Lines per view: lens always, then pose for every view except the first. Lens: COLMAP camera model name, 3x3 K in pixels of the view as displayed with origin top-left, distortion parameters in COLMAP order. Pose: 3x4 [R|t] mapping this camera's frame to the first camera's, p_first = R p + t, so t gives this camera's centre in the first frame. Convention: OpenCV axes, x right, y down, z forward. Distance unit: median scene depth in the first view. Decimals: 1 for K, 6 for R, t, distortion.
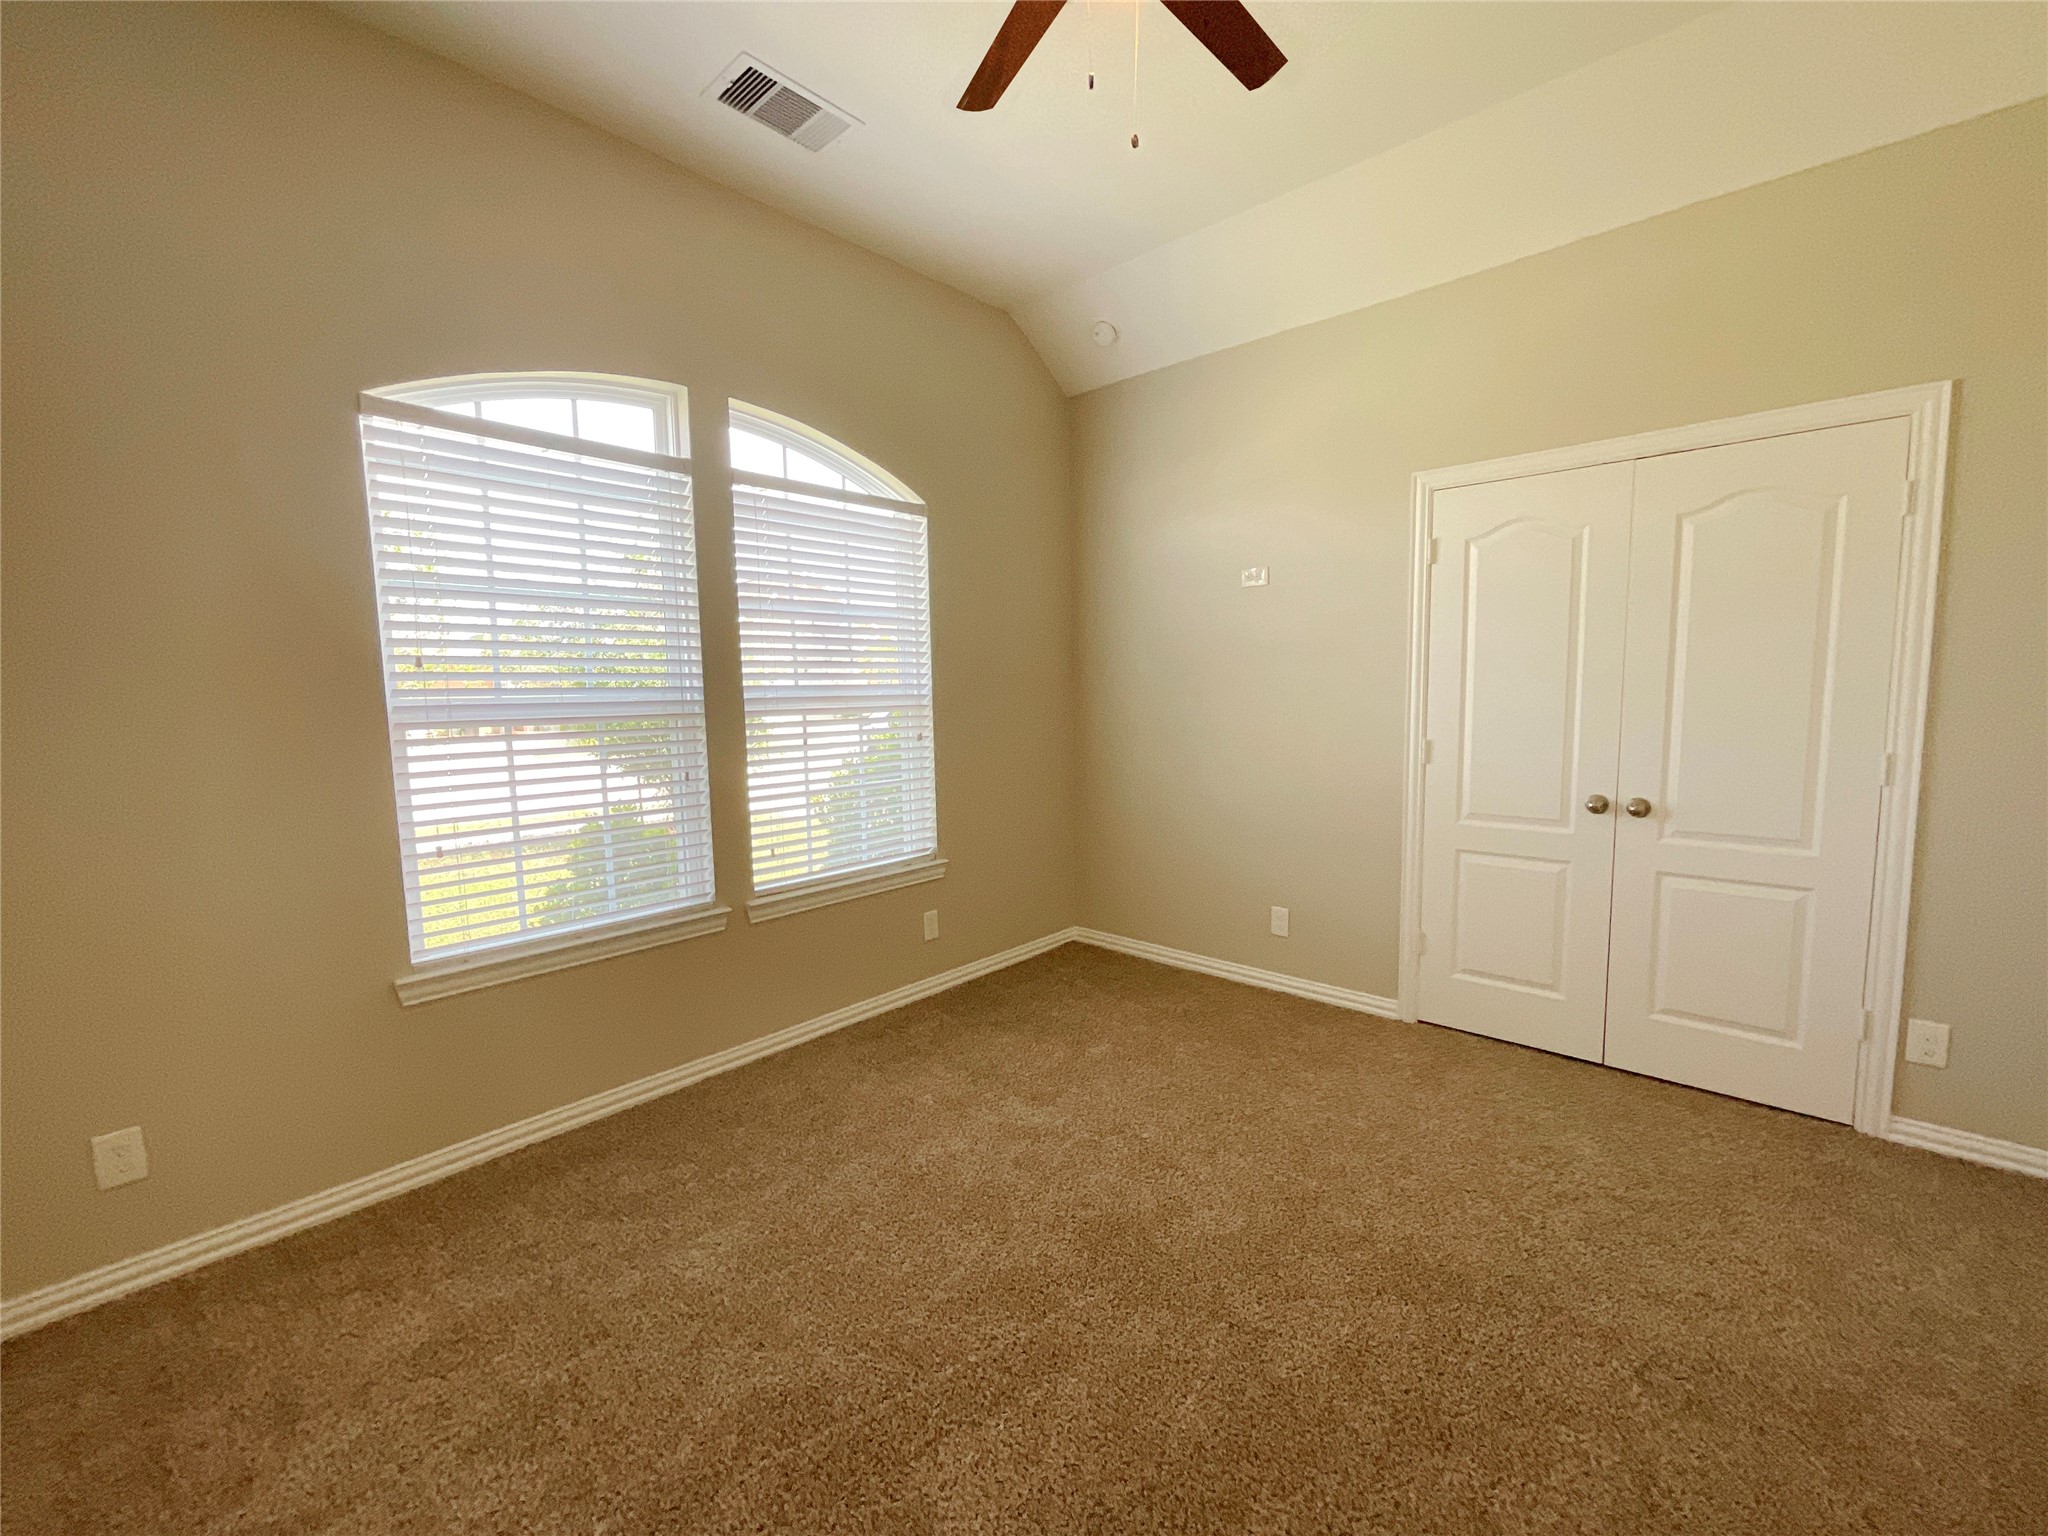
lens RADIAL K [[836.8, 0, 1015.9], [0, 836.8, 762.8], [0, 0, 1]] dist [0.014587, 0.001156]
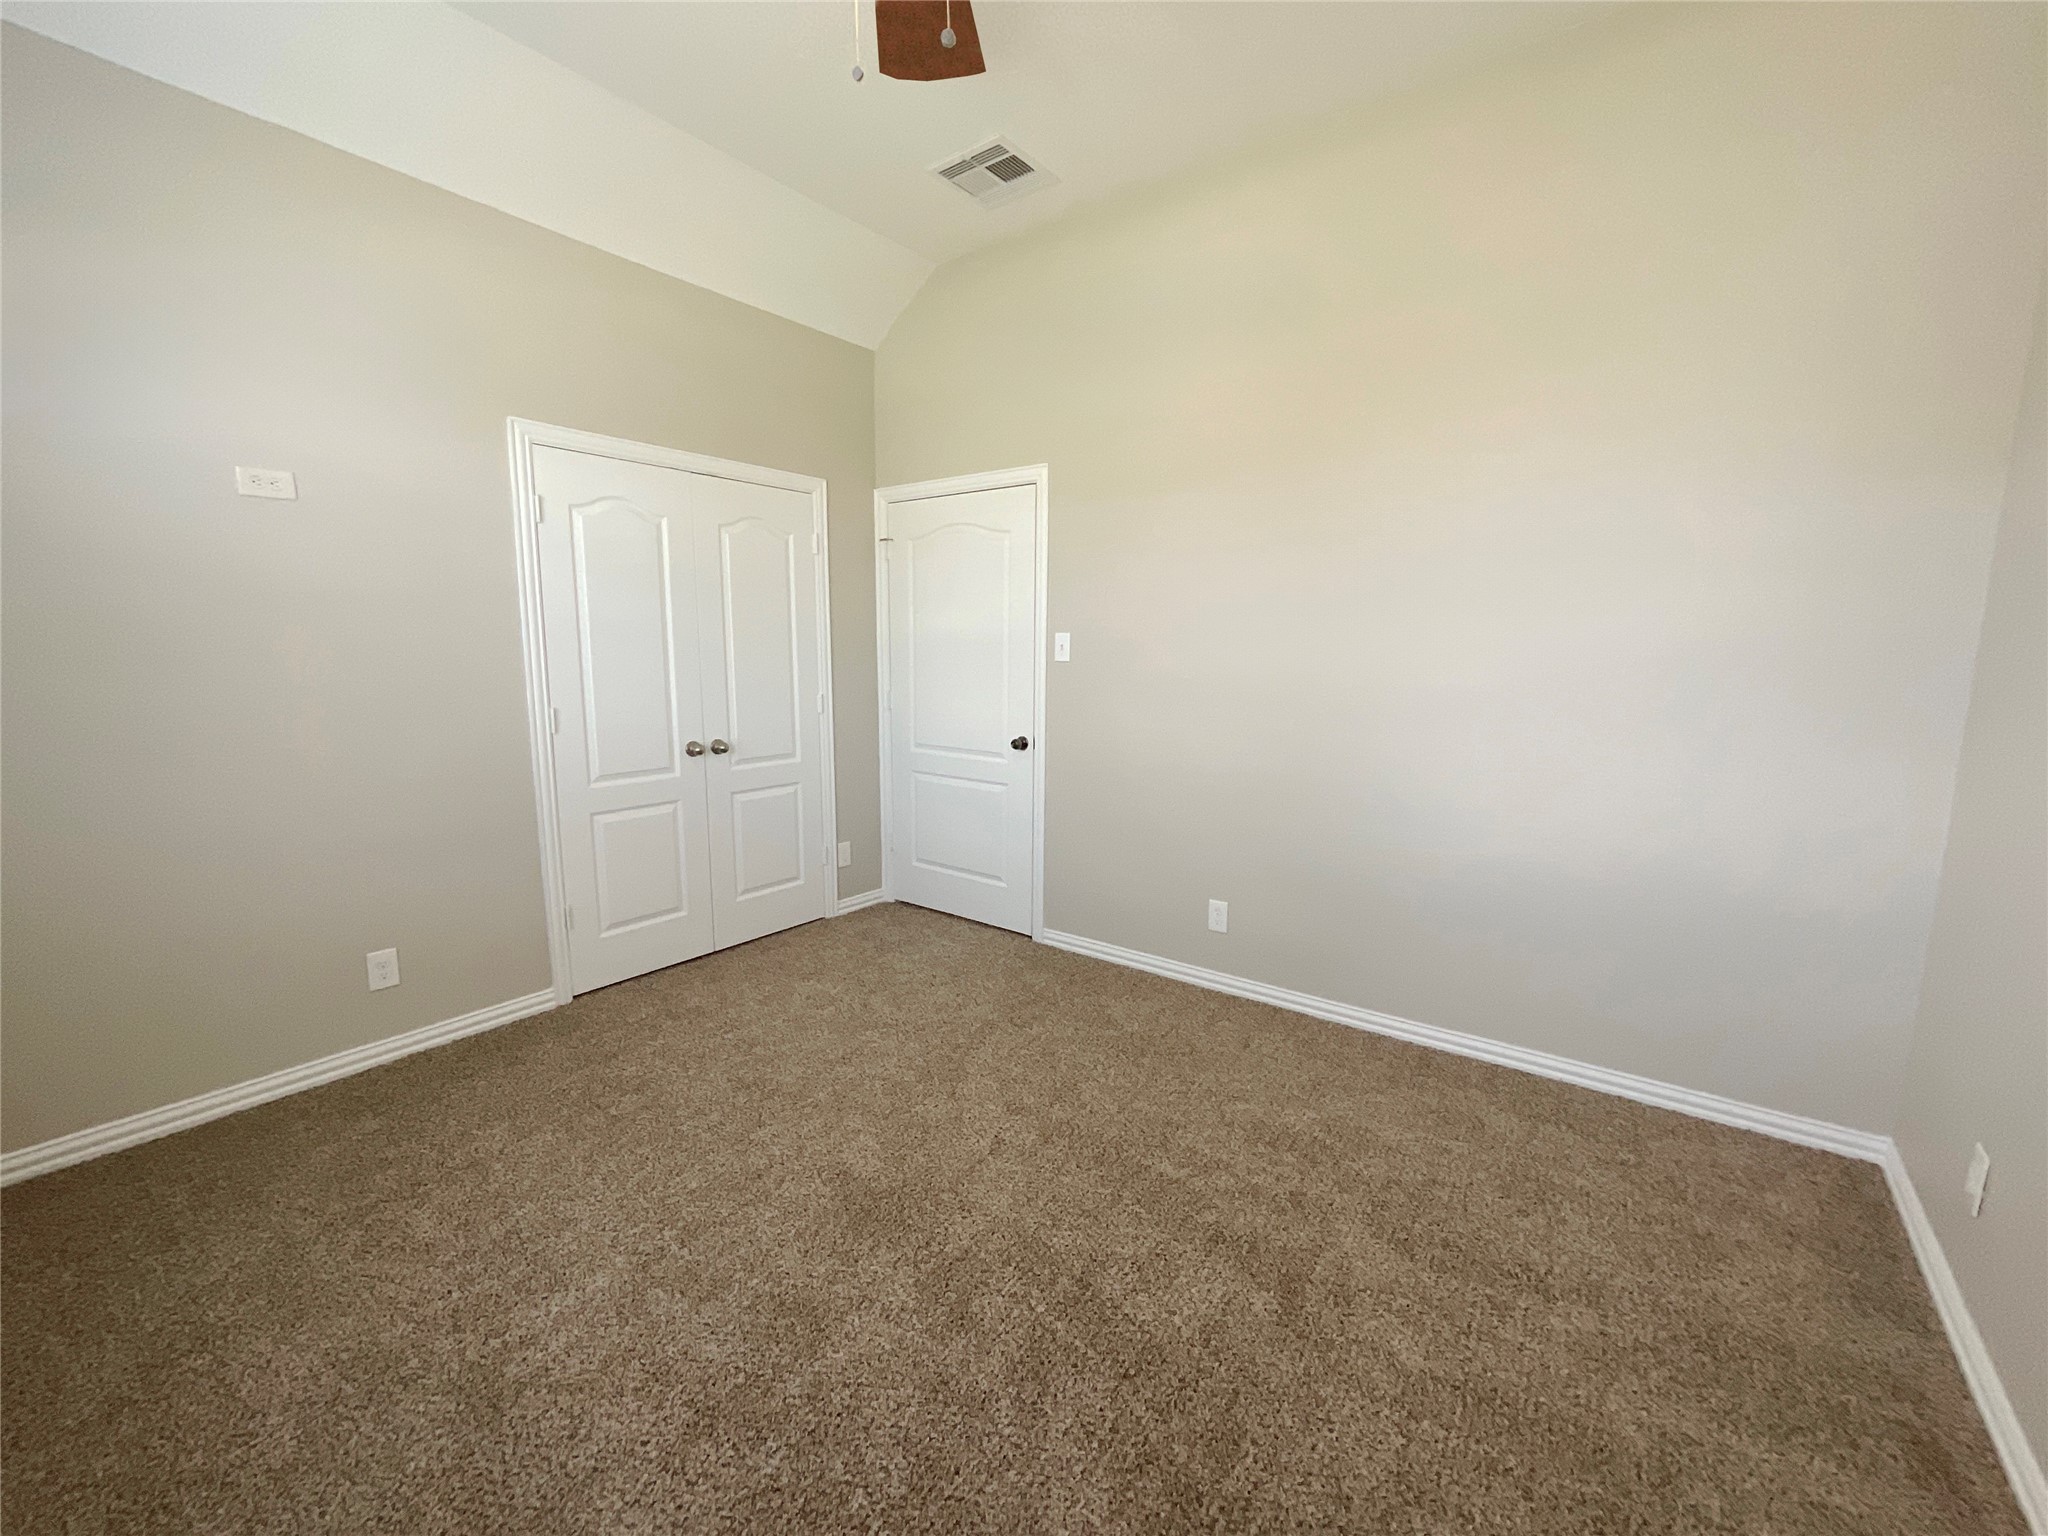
lens RADIAL K [[836.8, 0, 1025.8], [0, 836.8, 762.6], [0, 0, 1]] dist [0.014587, 0.001156]
pose [[-0.088404, -0.114547, 0.989476, -0.549194], [0.091866, 0.988194, 0.122606, -0.035619], [-0.991839, 0.101738, -0.076837, 0.583163]]
